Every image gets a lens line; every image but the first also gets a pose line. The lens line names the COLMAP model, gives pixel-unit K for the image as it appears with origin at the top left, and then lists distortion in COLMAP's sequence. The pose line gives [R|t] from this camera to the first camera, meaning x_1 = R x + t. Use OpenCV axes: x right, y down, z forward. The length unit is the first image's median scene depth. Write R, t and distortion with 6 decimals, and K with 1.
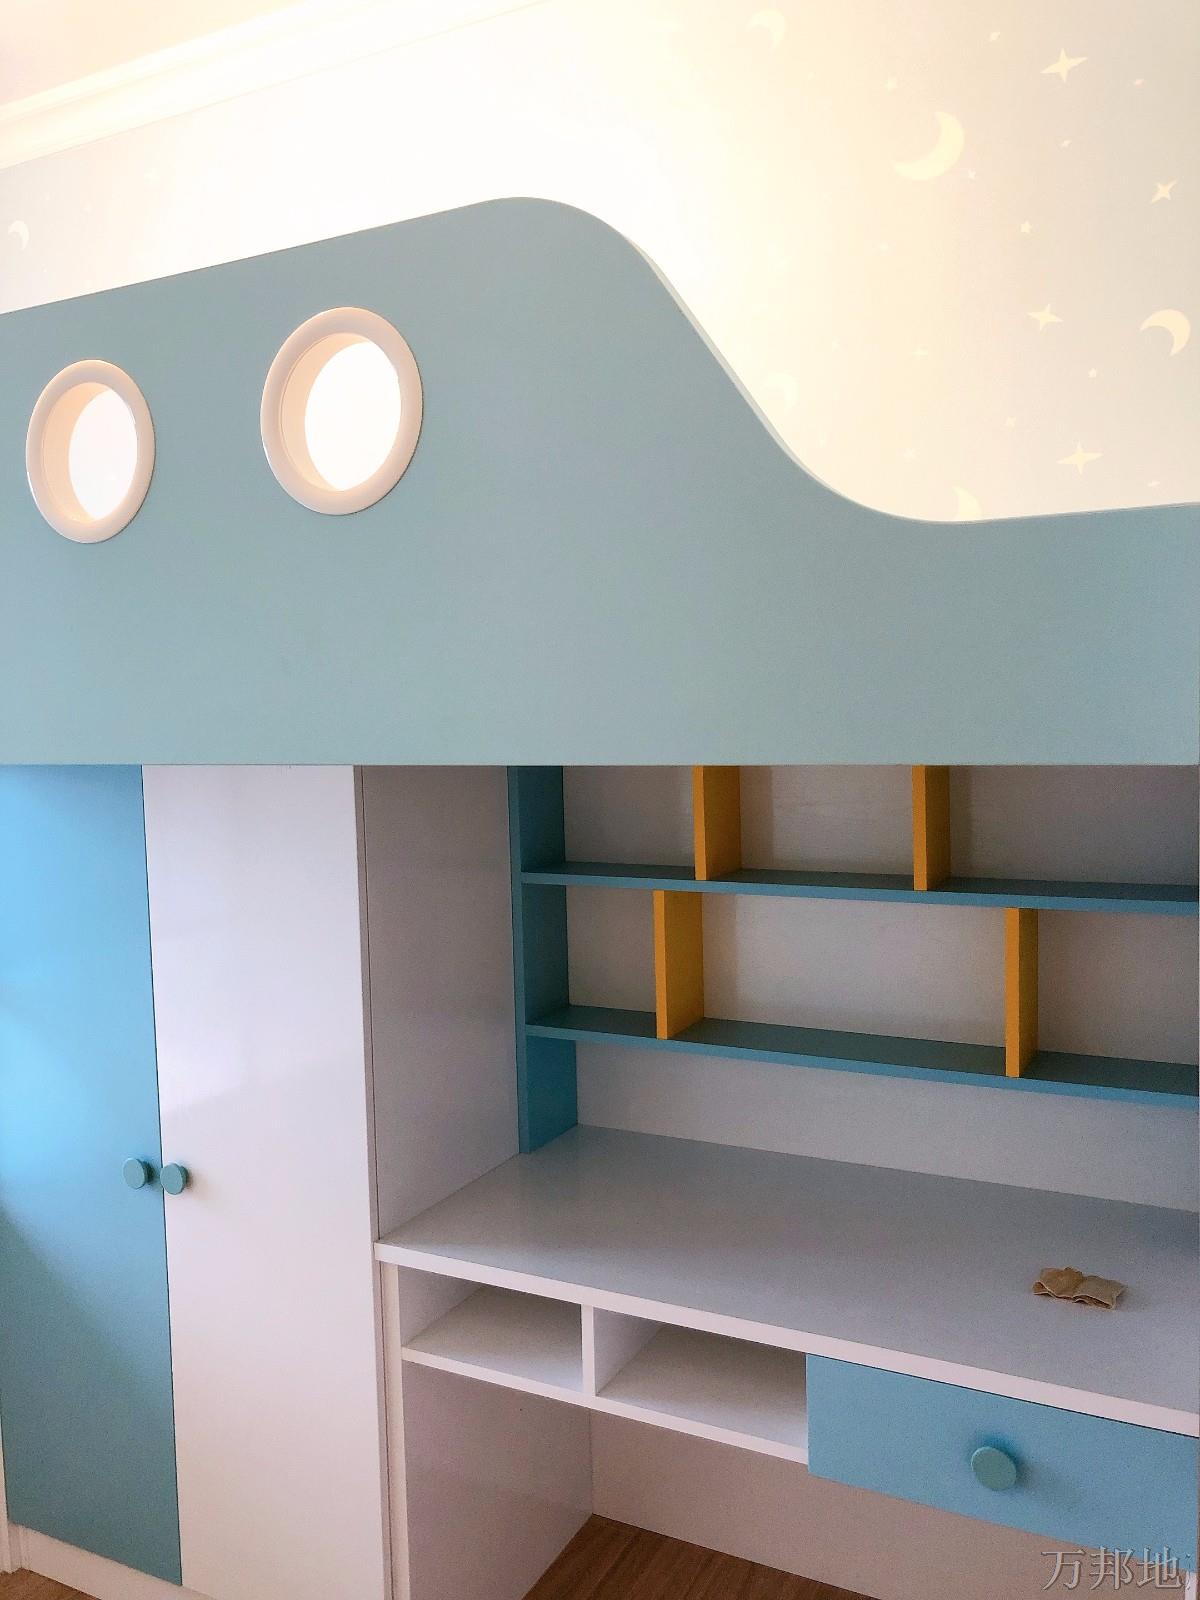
lens RADIAL K [[1307.6, 0, 600.0], [0, 1307.6, 800.0], [0, 0, 1]] dist [-0.003175, 0.008087]
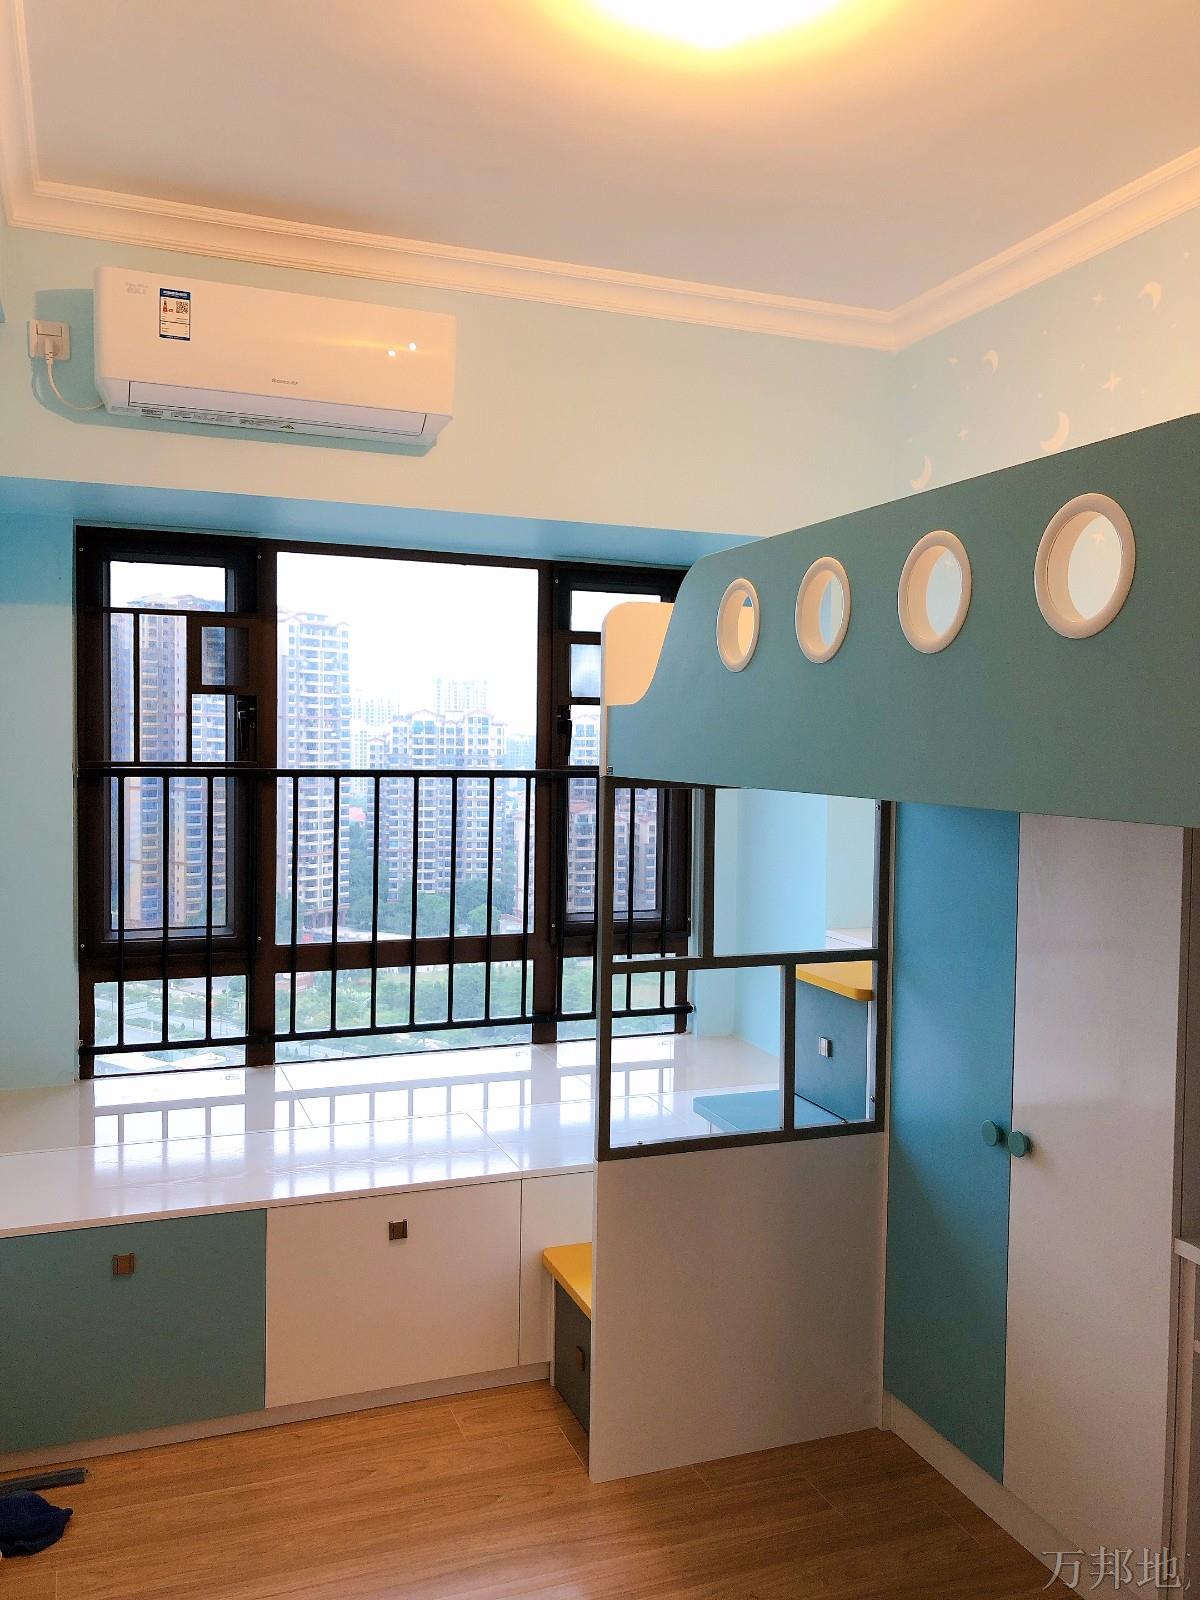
lens RADIAL K [[1307.6, 0, 600.0], [0, 1307.6, 800.0], [0, 0, 1]] dist [-0.003175, 0.008087]
pose [[0.745048, 0.068912, -0.663441, 0.168502], [-0.087044, 0.996188, 0.005724, -0.001643], [0.661307, 0.053483, 0.748207, -0.181972]]
